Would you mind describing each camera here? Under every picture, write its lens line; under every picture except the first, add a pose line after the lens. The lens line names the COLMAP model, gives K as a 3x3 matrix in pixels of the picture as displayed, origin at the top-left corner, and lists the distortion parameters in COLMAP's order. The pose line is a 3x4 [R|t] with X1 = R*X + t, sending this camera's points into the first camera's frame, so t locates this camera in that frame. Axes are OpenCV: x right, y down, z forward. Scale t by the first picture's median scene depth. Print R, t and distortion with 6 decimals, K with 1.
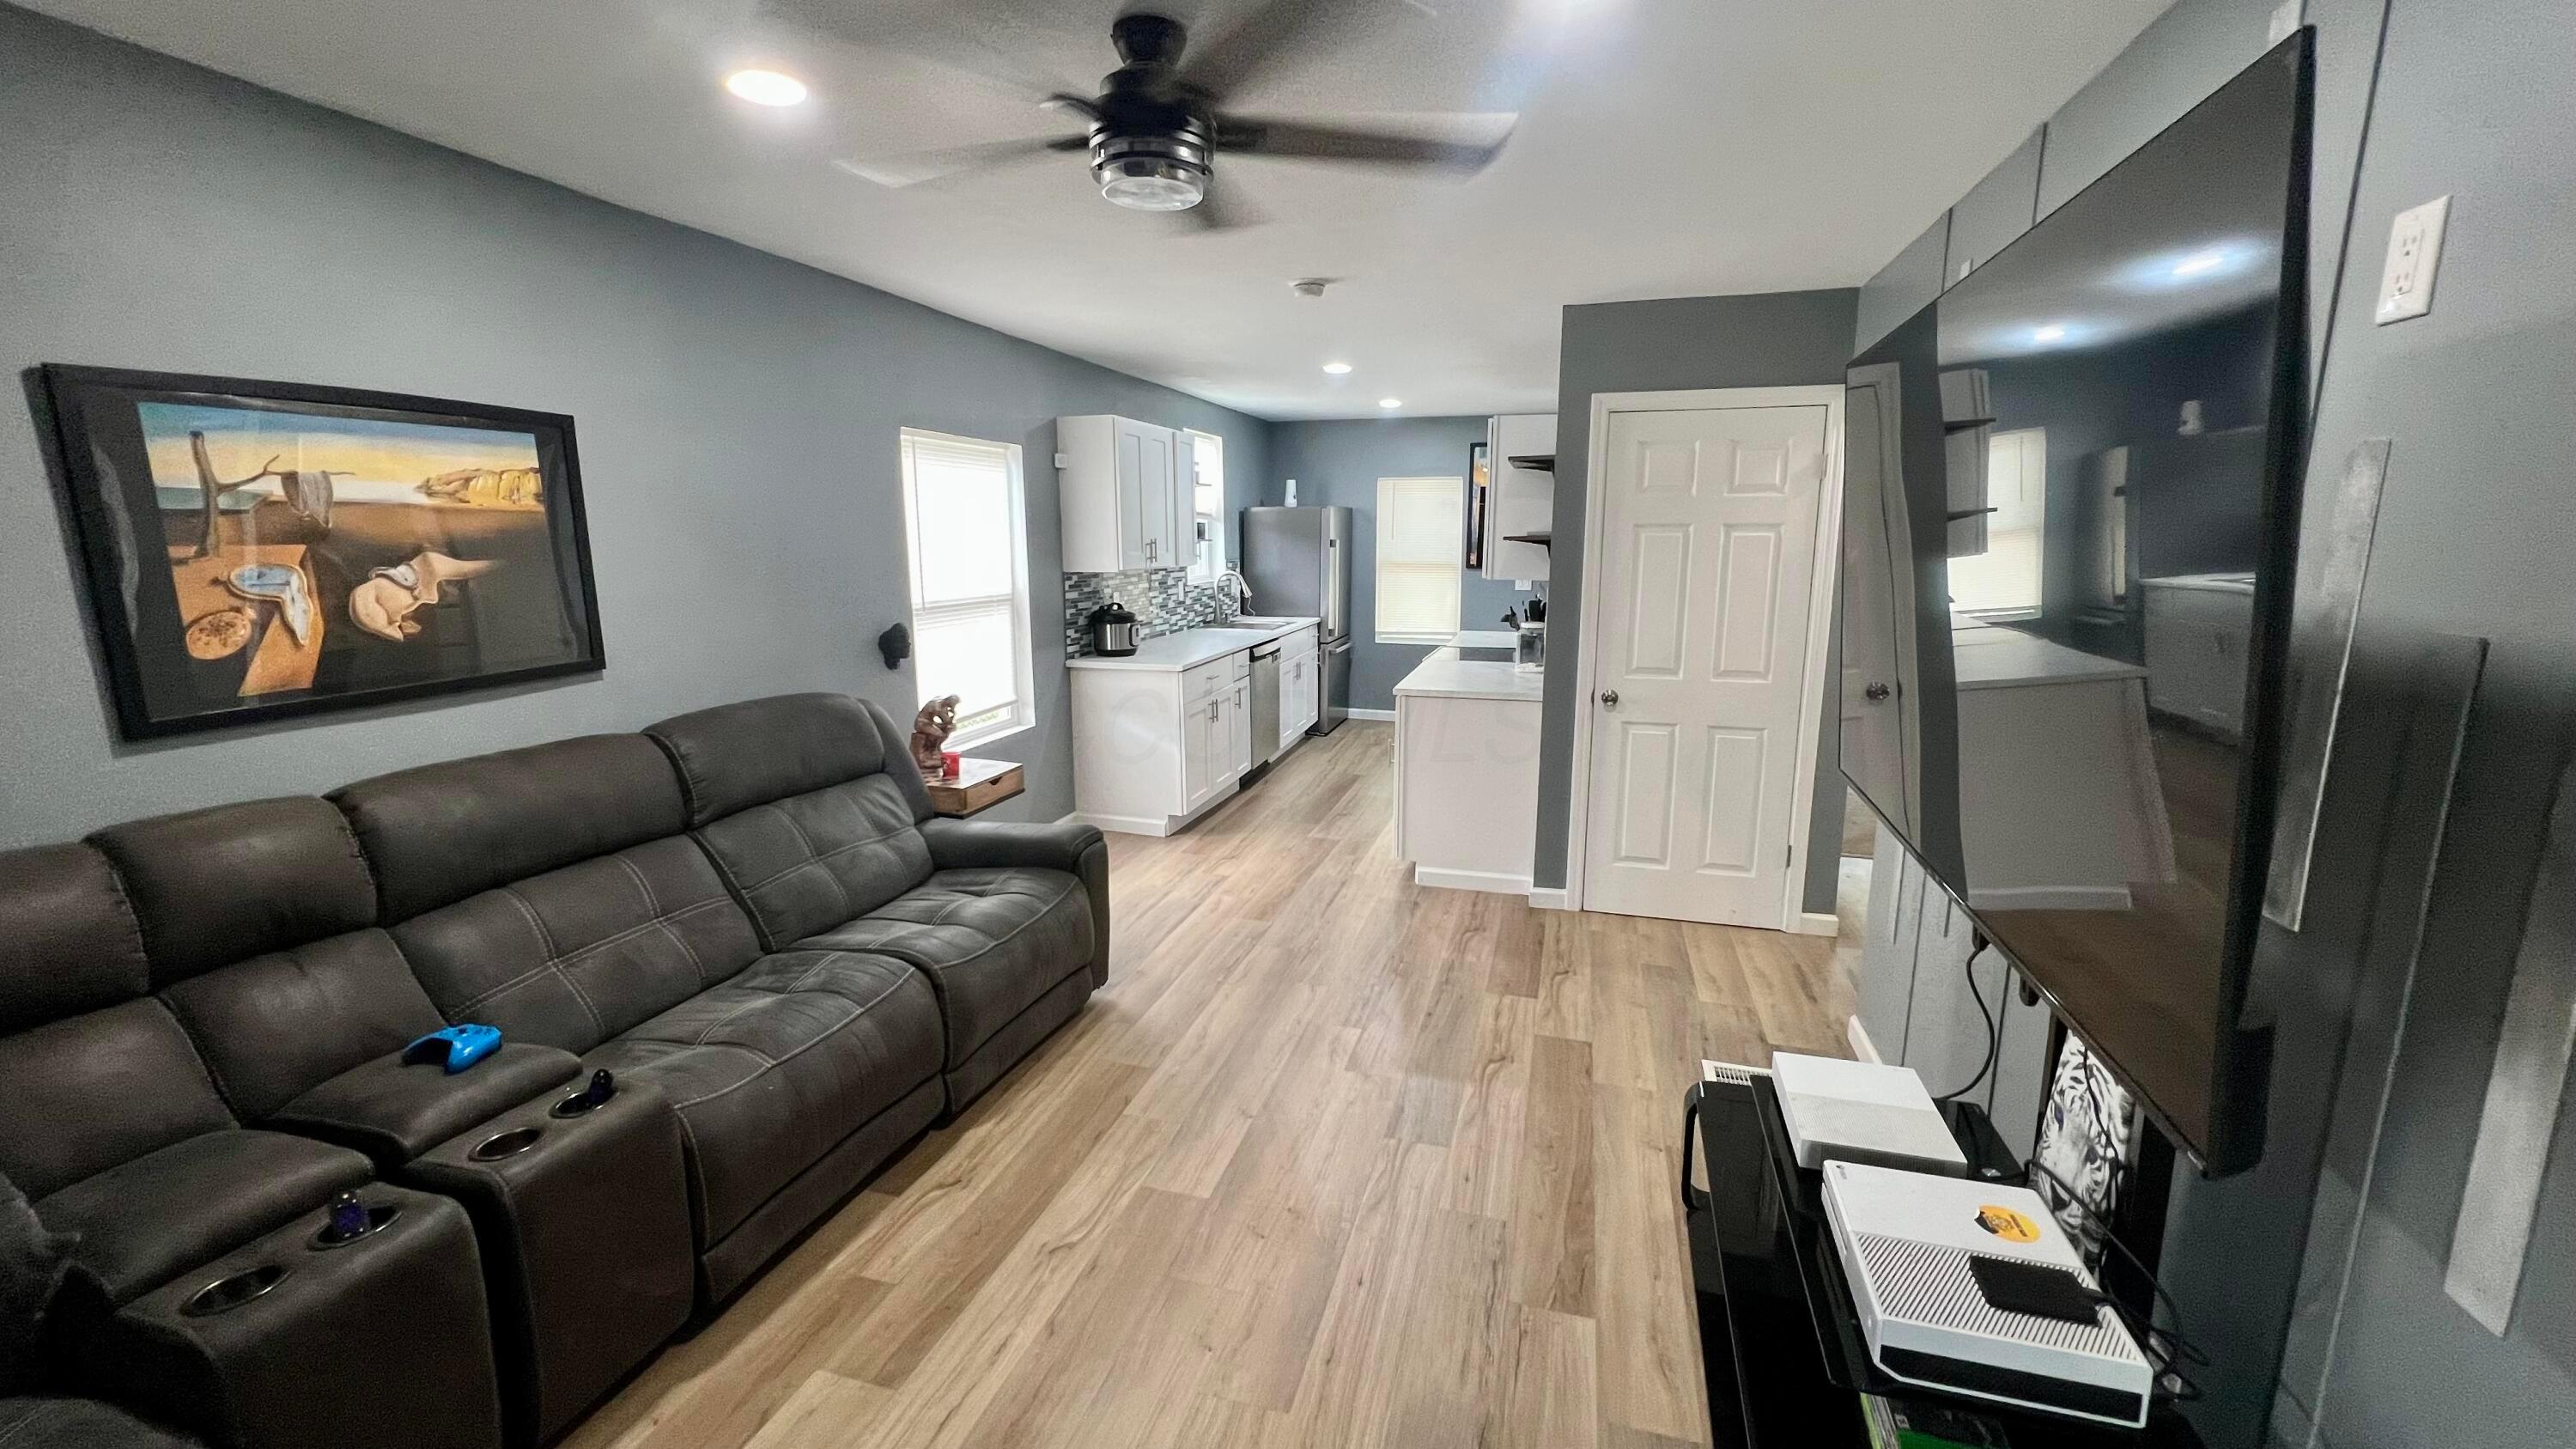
lens RADIAL K [[1027.0, 0, 1277.4], [0, 1027.0, 714.6], [0, 0, 1]] dist [0.001829, -0.000167]
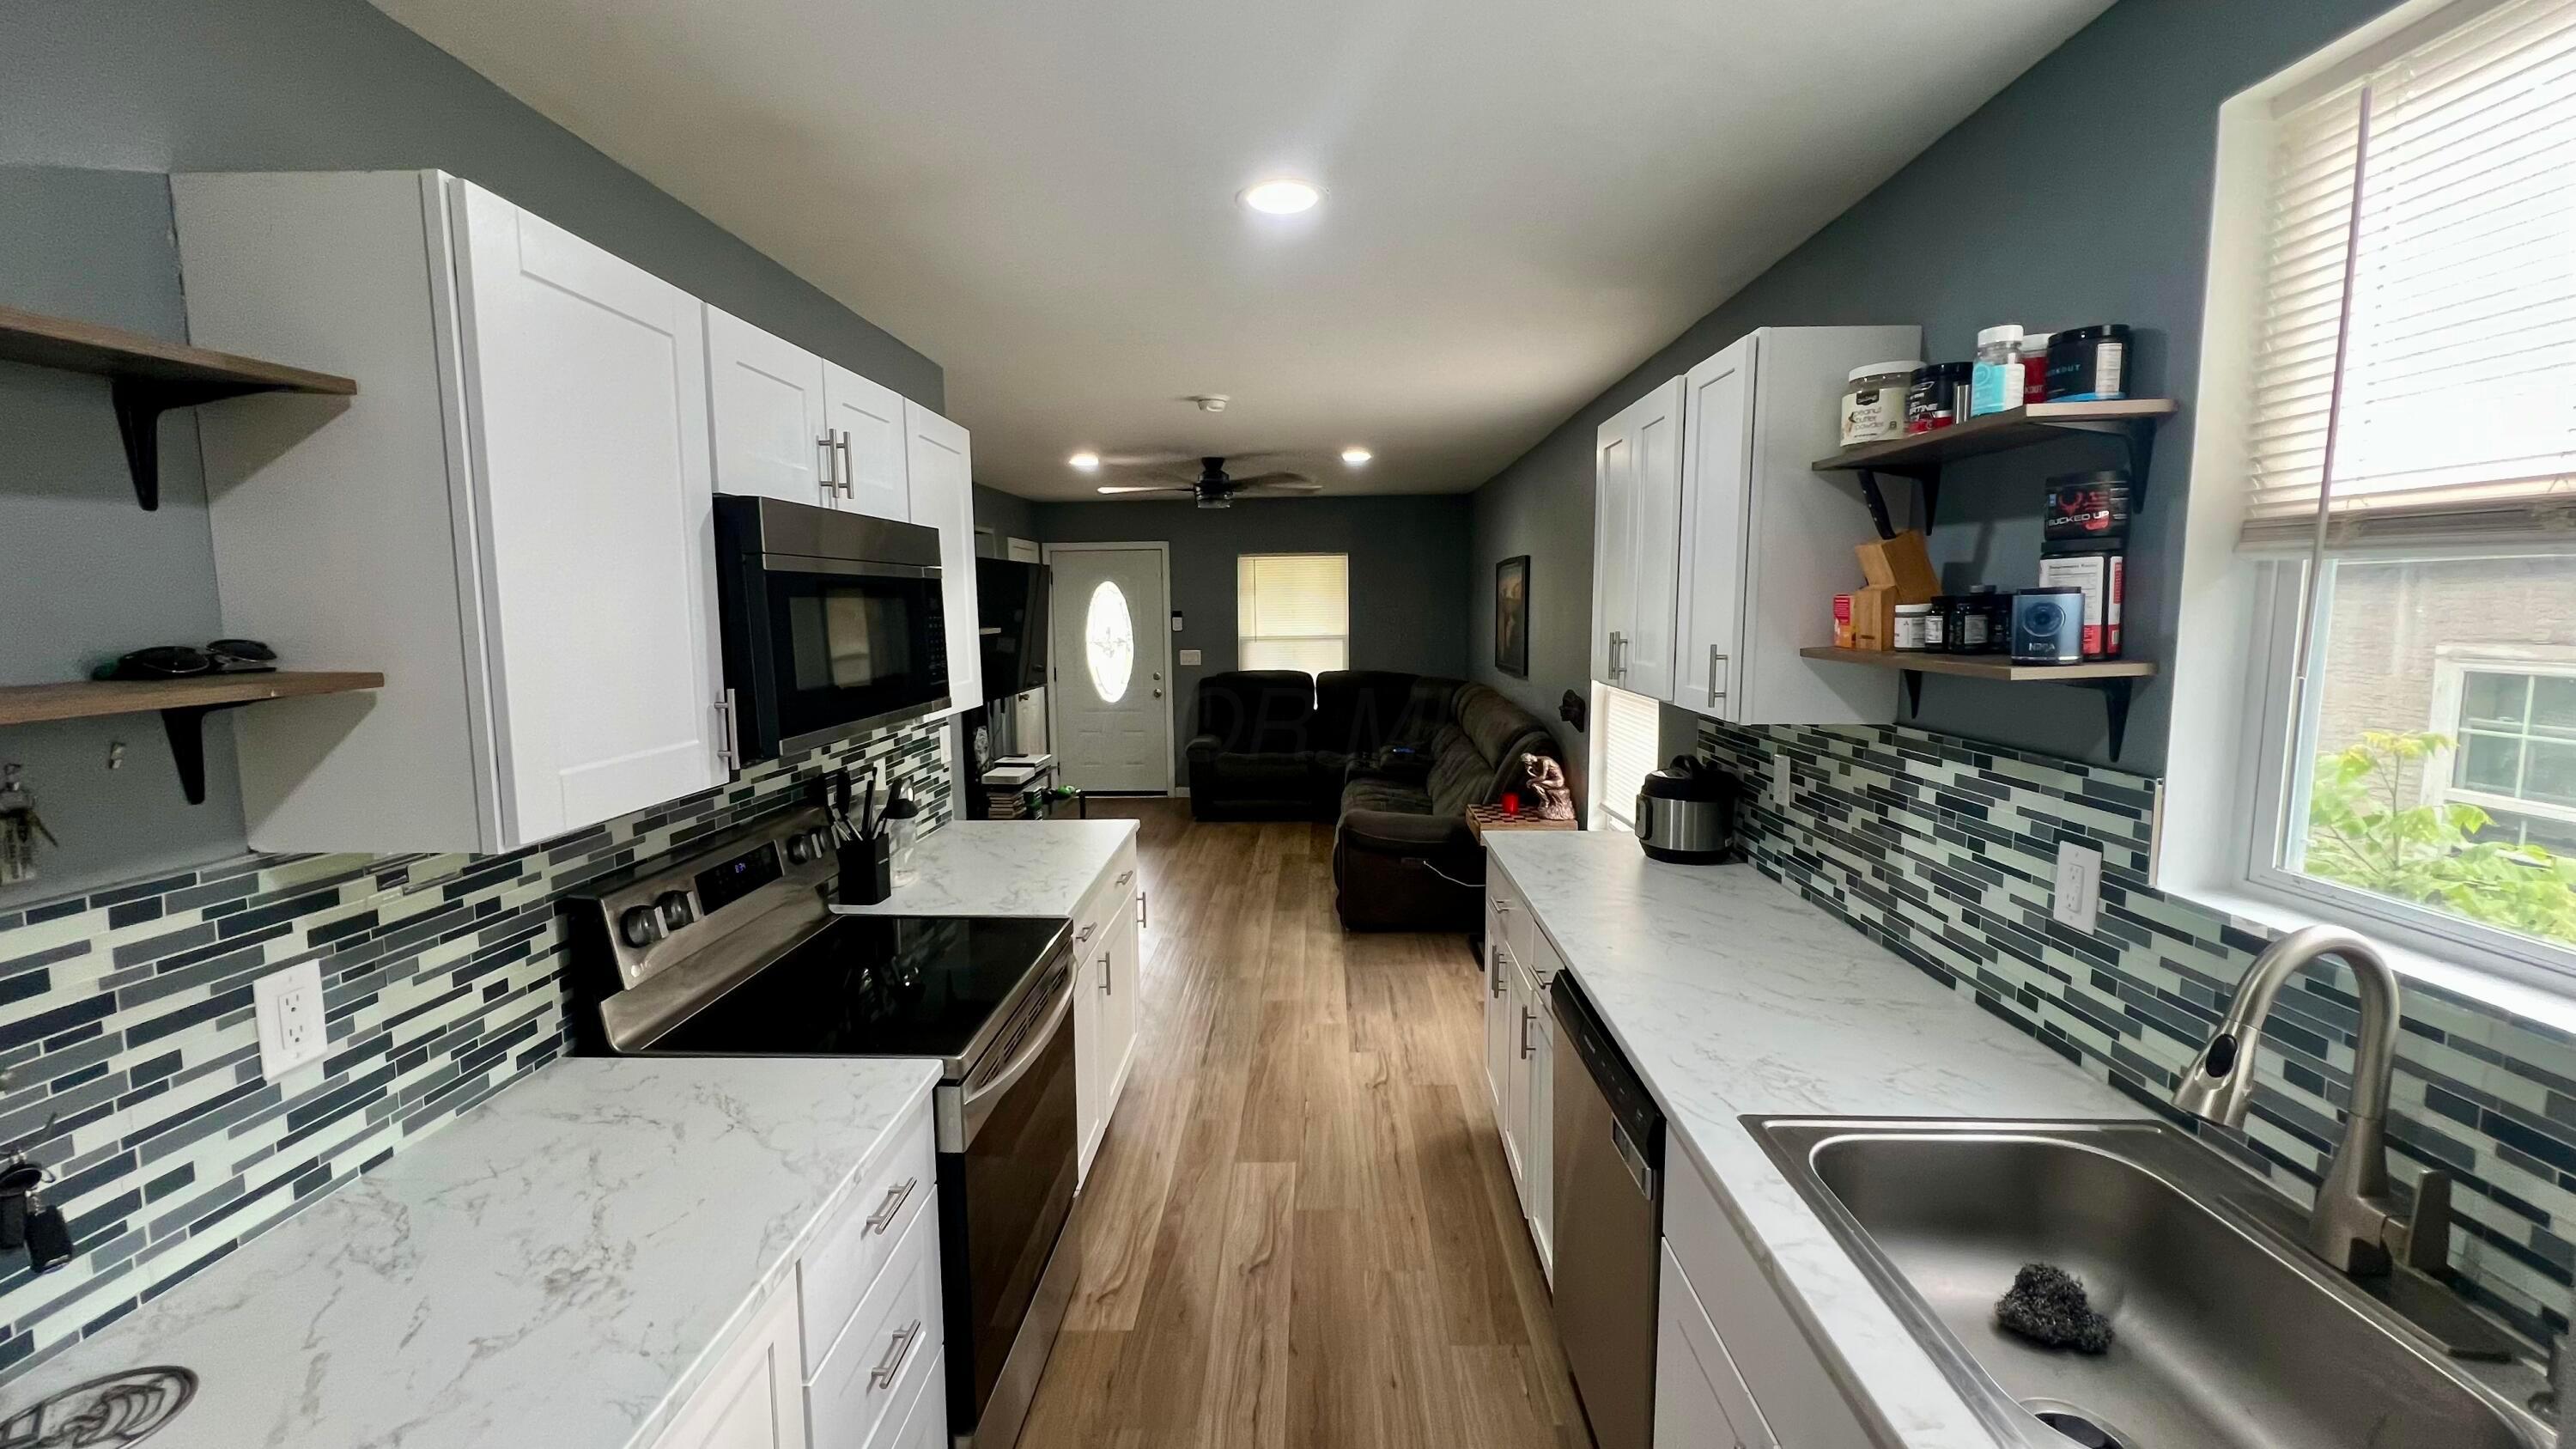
lens RADIAL K [[1027.0, 0, 1282.3], [0, 1027.0, 723.6], [0, 0, 1]] dist [0.001829, -0.000167]
pose [[-0.969289, 0.044460, -0.241871, 0.118417], [-0.026595, 0.958803, 0.282823, -0.196884], [0.244481, 0.280570, -0.928175, 1.064508]]
